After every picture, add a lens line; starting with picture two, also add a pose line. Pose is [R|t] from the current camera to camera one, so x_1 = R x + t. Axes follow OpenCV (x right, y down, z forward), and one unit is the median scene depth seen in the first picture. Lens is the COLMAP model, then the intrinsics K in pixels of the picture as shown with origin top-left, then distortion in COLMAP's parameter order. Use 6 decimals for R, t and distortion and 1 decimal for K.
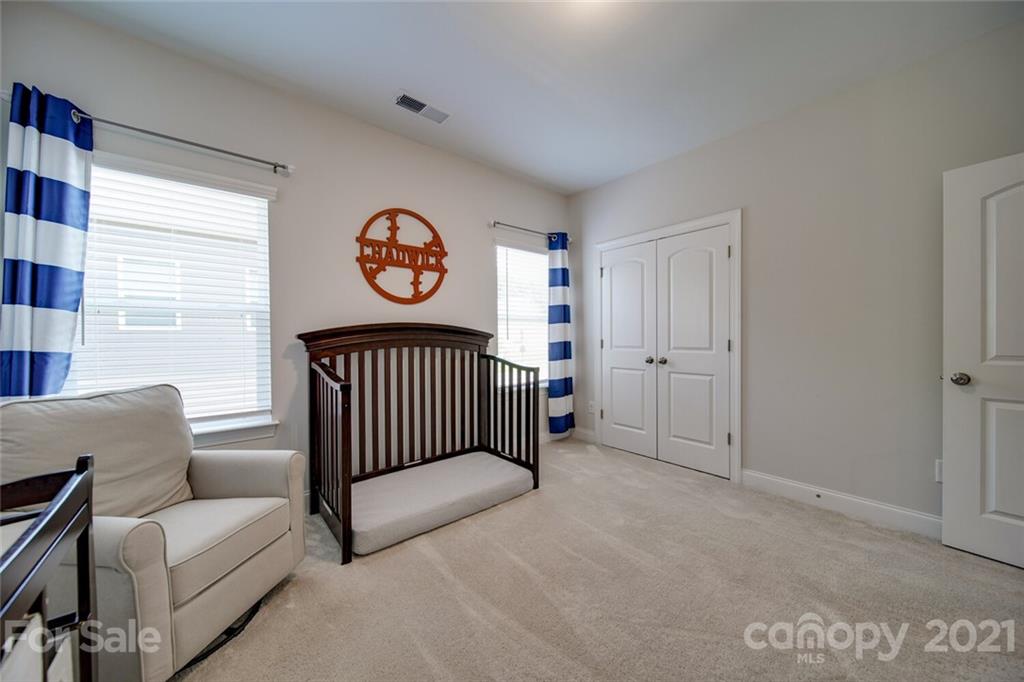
lens RADIAL K [[358.7, 0, 512.9], [0, 358.7, 341.1], [0, 0, 1]] dist [0.001069, 0.000085]
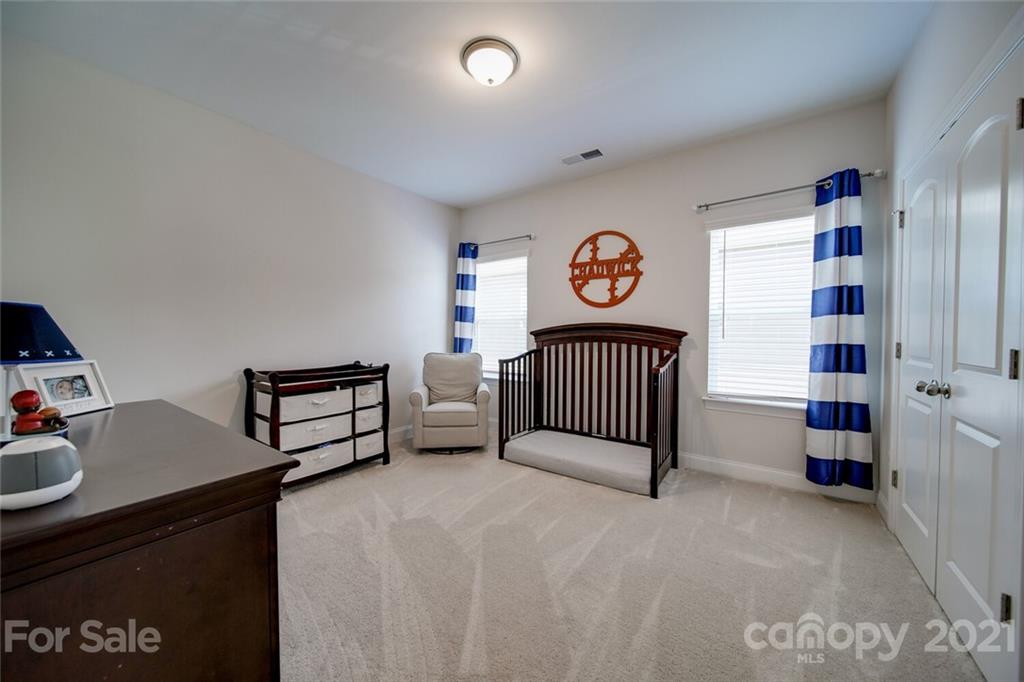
lens RADIAL K [[358.7, 0, 507.8], [0, 358.7, 334.2], [0, 0, 1]] dist [0.001069, 0.000085]
pose [[0.252114, 0.014042, -0.967596, 0.810759], [-0.013902, 0.999844, 0.010888, -0.019706], [0.967598, 0.010707, 0.252270, 0.364918]]
